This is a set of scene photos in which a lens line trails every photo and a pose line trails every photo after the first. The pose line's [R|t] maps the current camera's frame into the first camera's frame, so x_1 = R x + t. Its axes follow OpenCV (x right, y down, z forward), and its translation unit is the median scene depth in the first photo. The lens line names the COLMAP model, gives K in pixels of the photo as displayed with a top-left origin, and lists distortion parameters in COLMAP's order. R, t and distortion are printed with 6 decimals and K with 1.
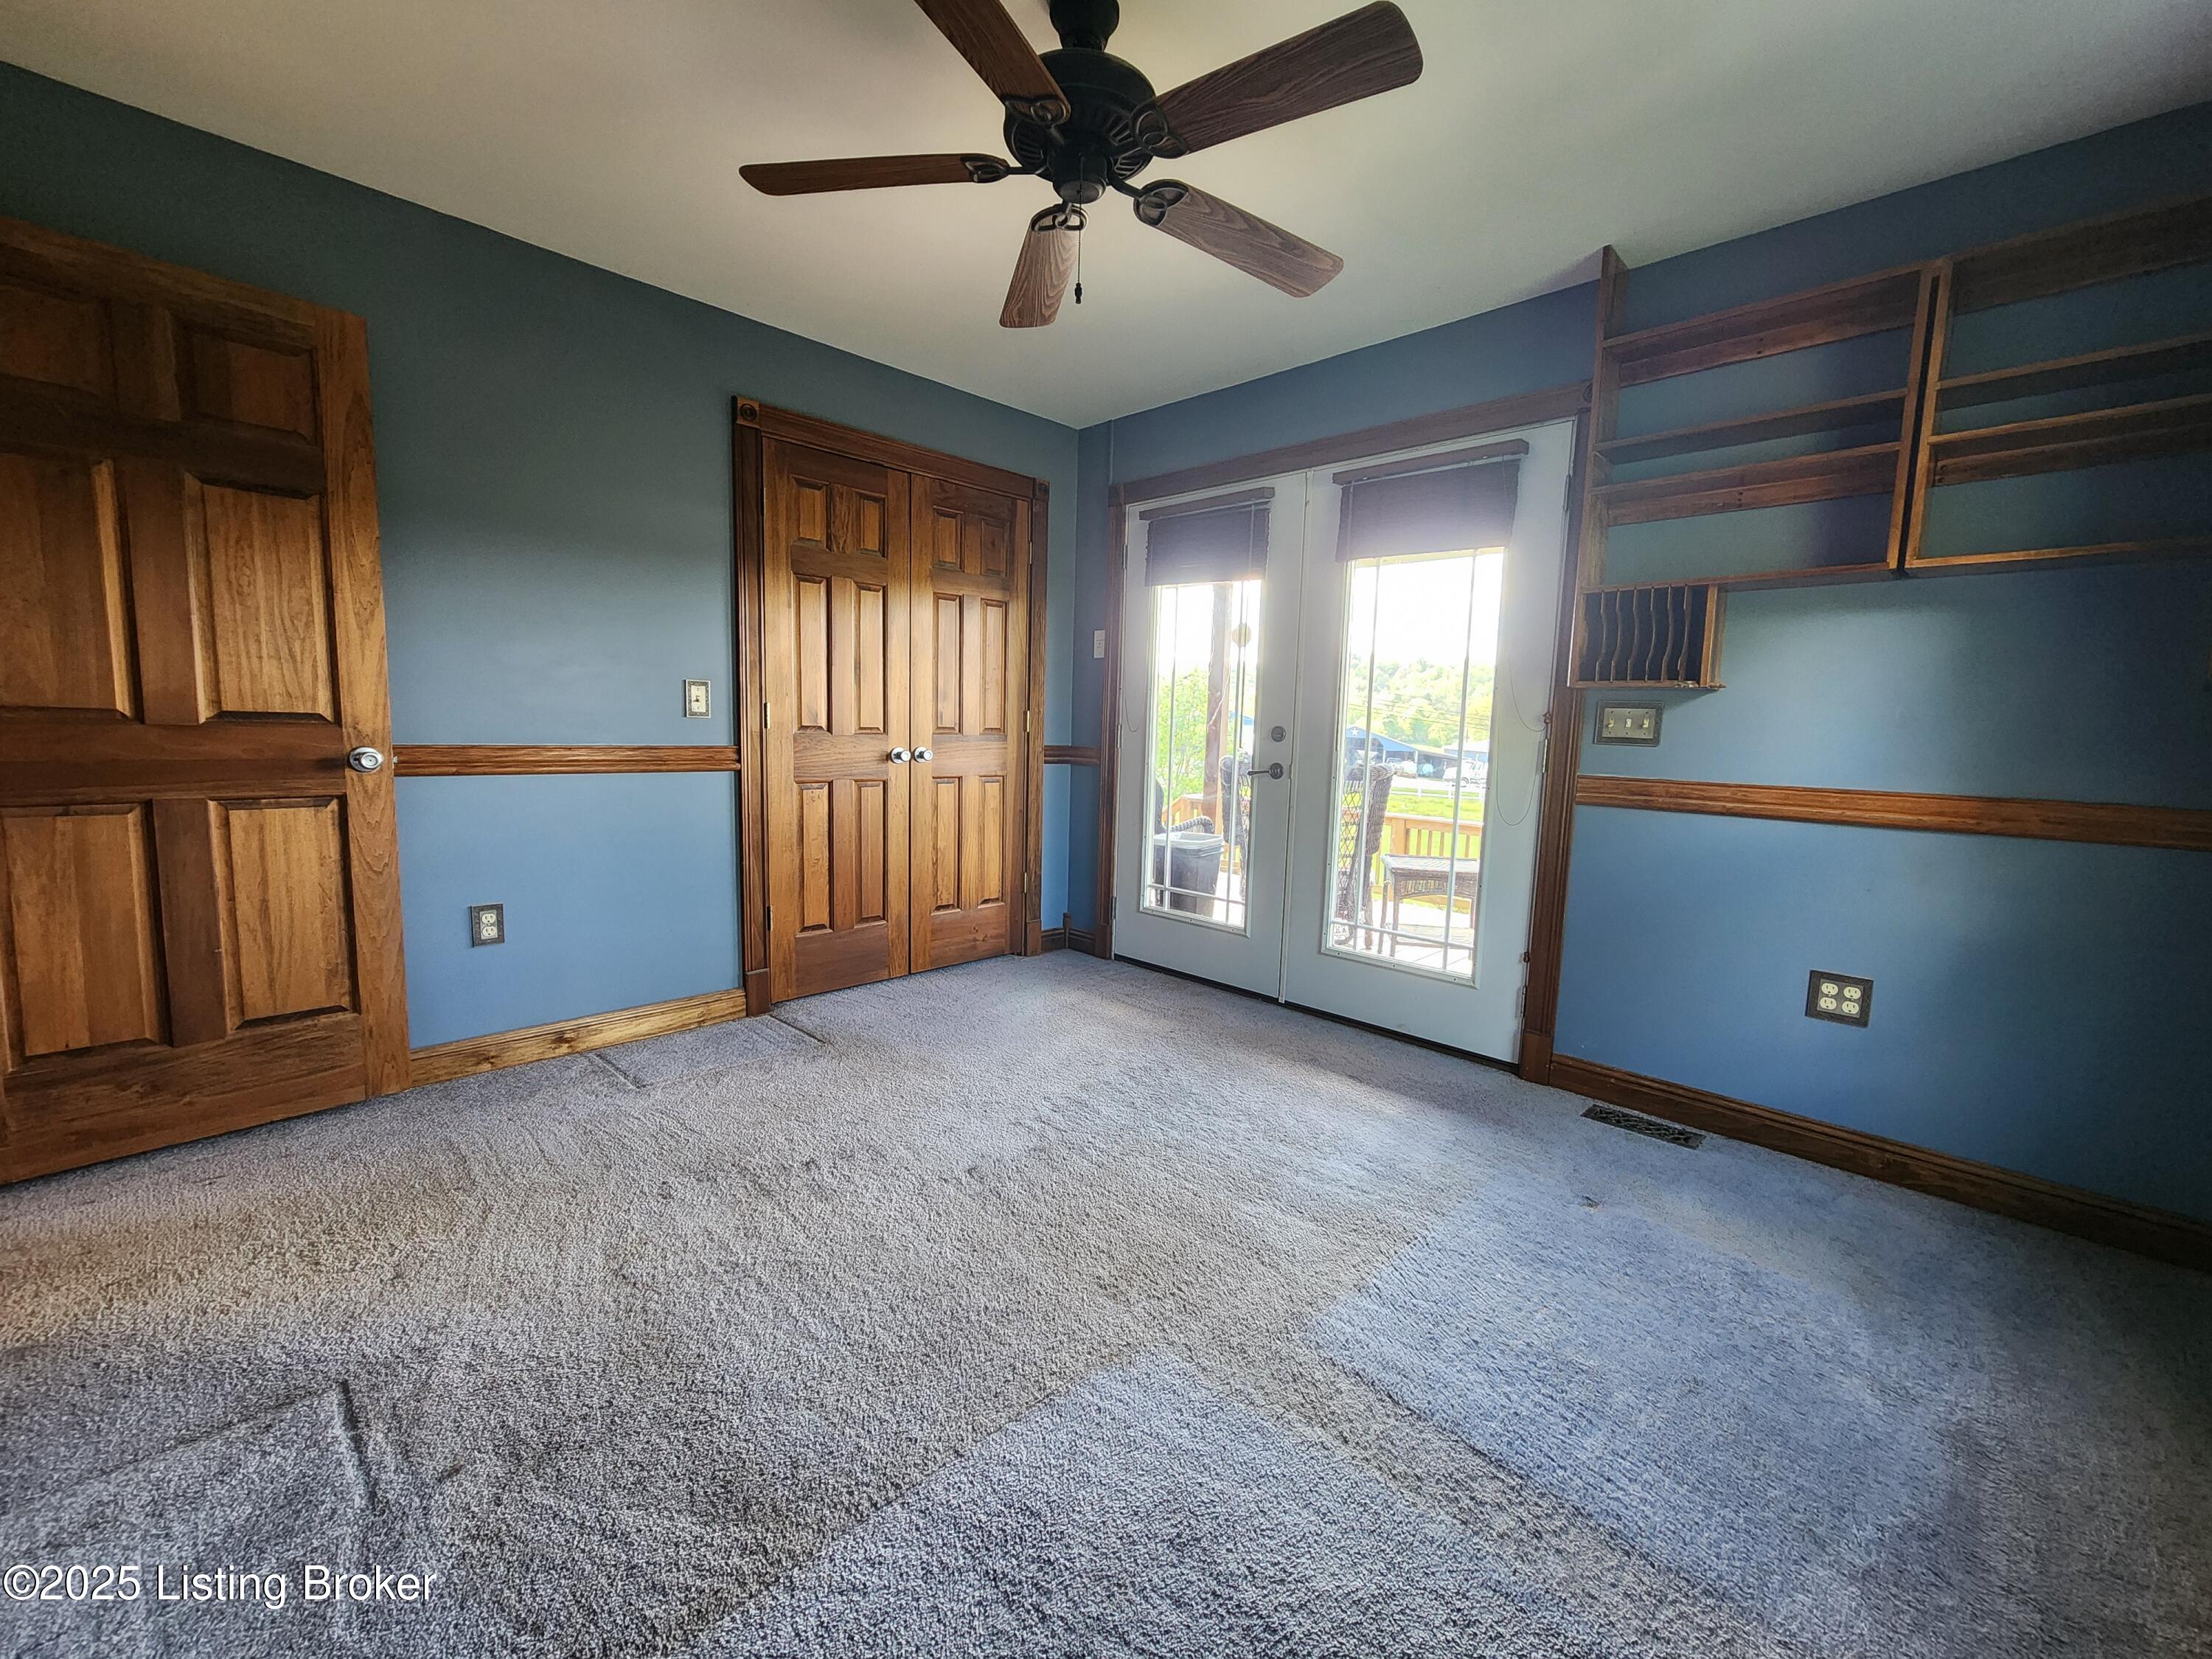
lens RADIAL K [[908.4, 0, 1102.2], [0, 908.4, 827.1], [0, 0, 1]] dist [-0.002450, 0.000587]
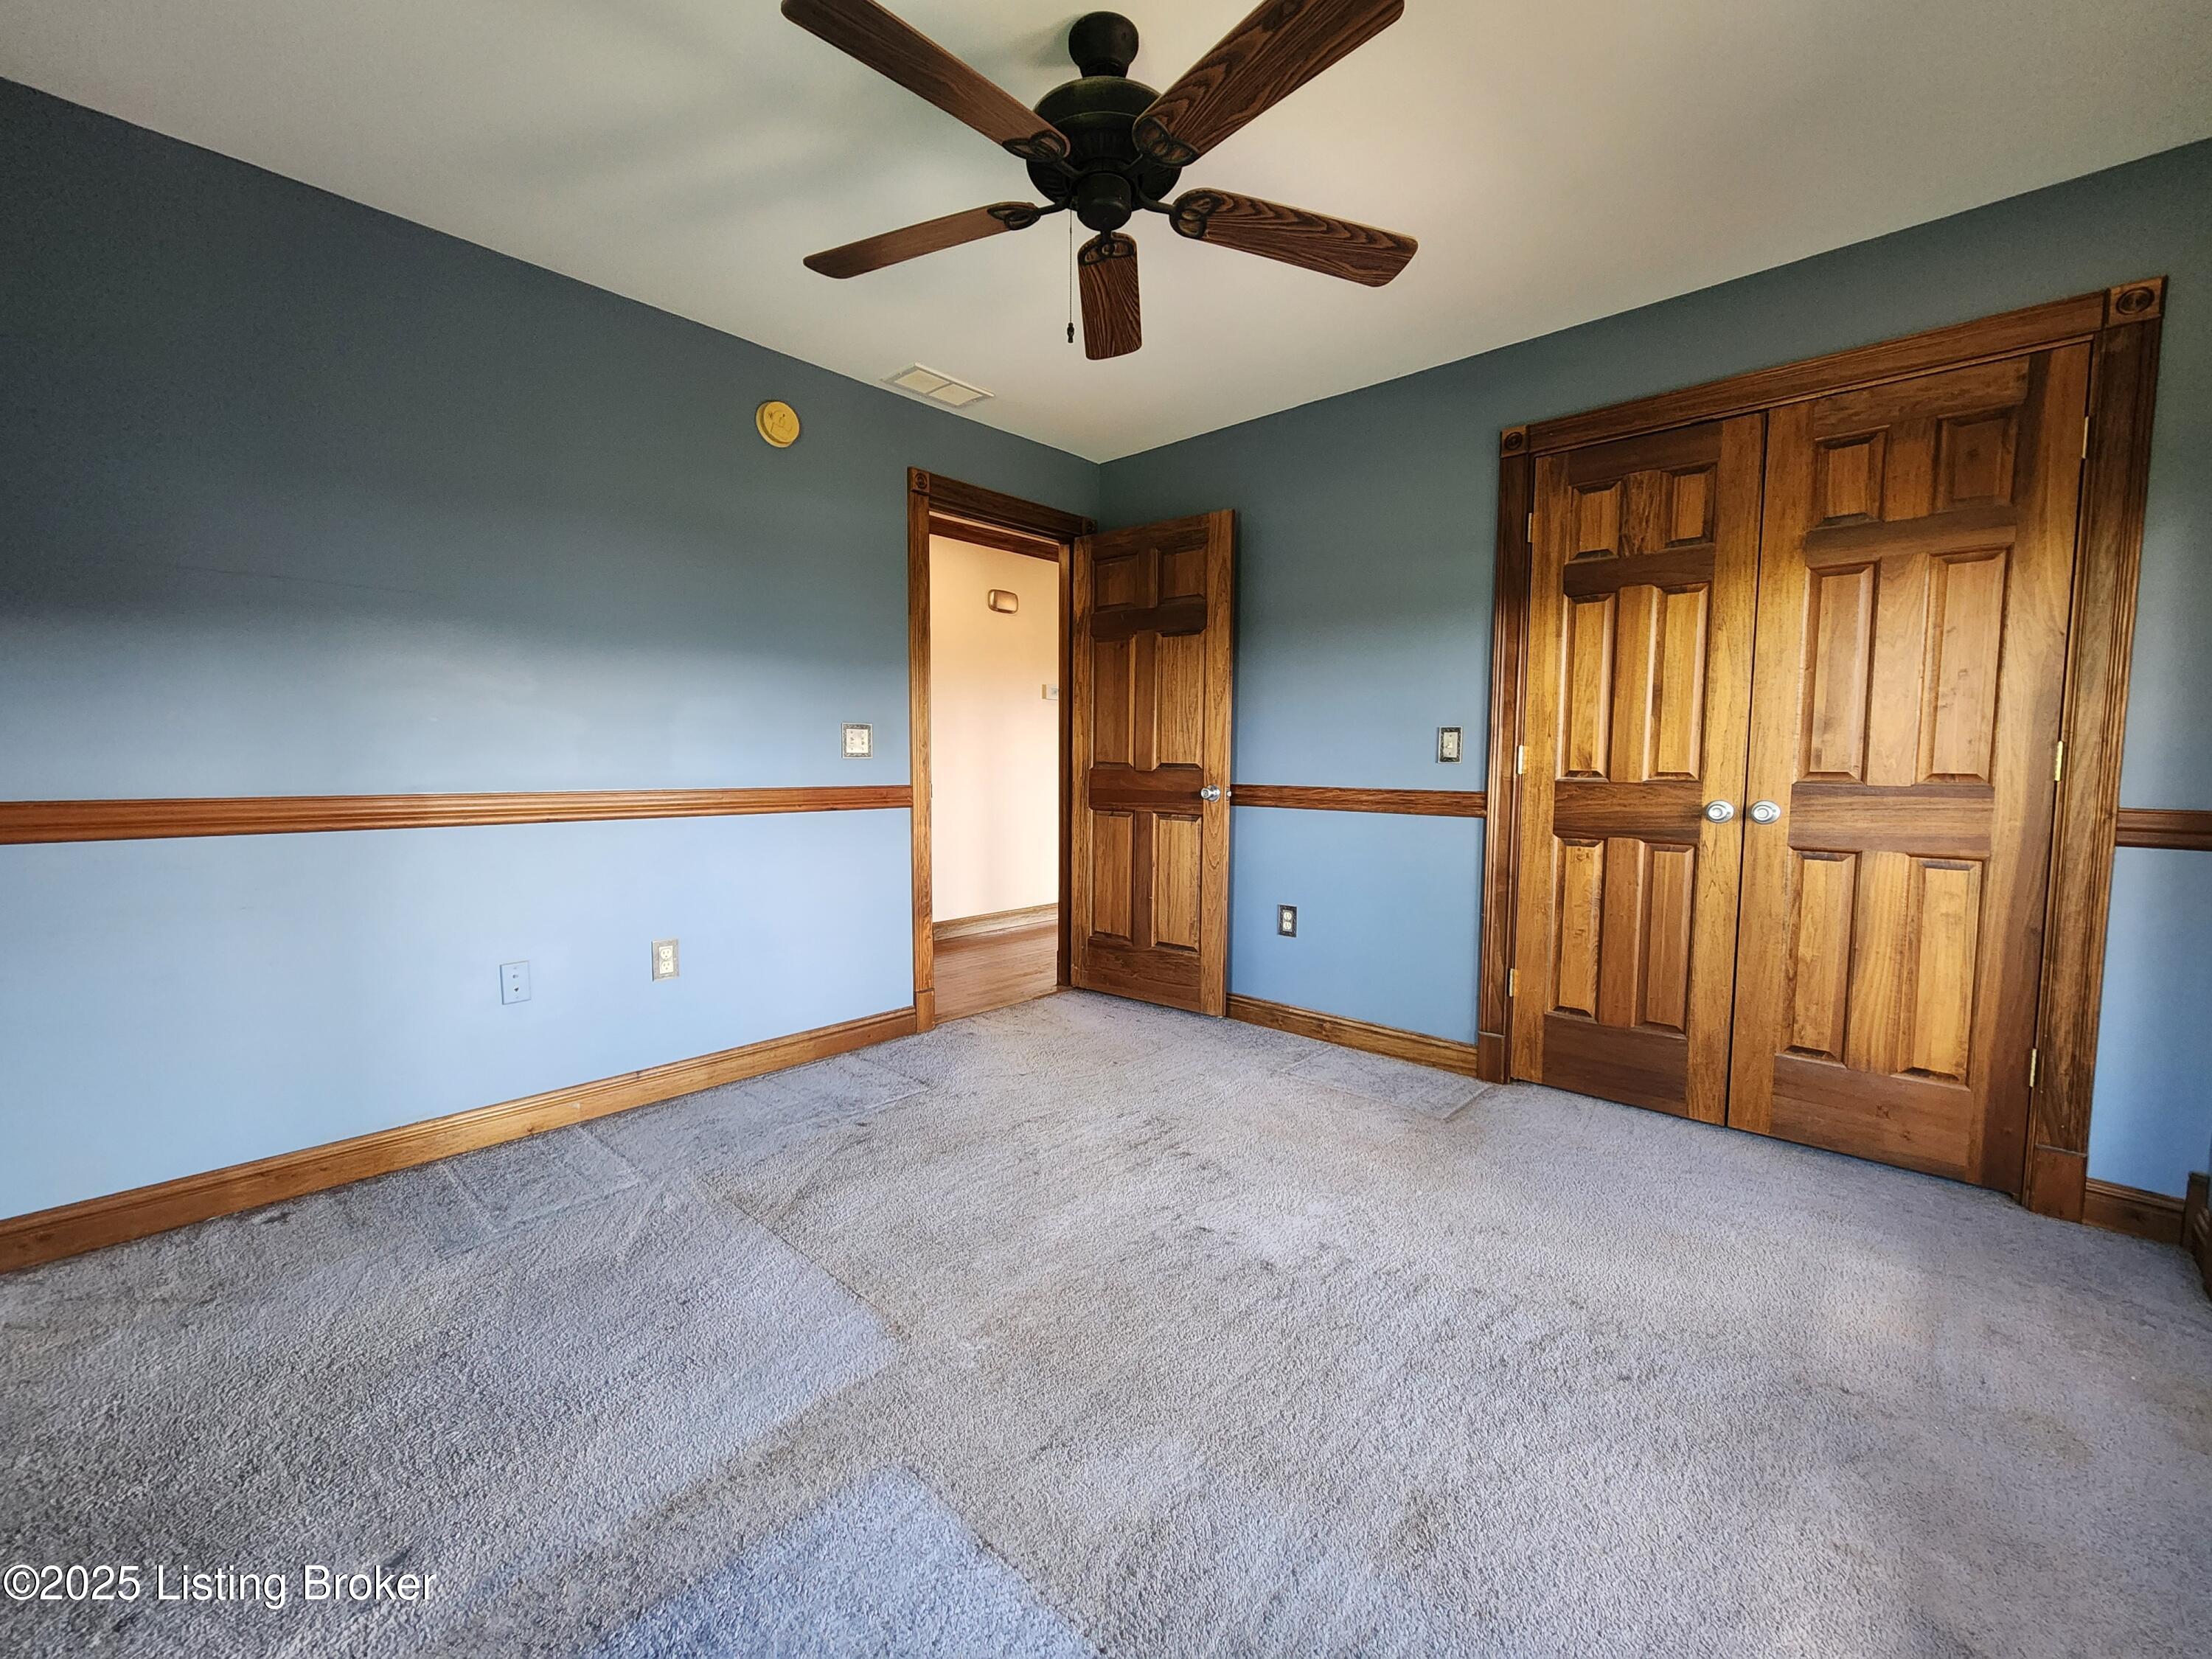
lens RADIAL K [[908.4, 0, 1103.9], [0, 908.4, 827.7], [0, 0, 1]] dist [-0.002450, 0.000587]
pose [[0.031824, 0.050088, -0.998238, 0.590755], [-0.118825, 0.991850, 0.045980, -0.052483], [0.992405, 0.117152, 0.037516, 0.619798]]
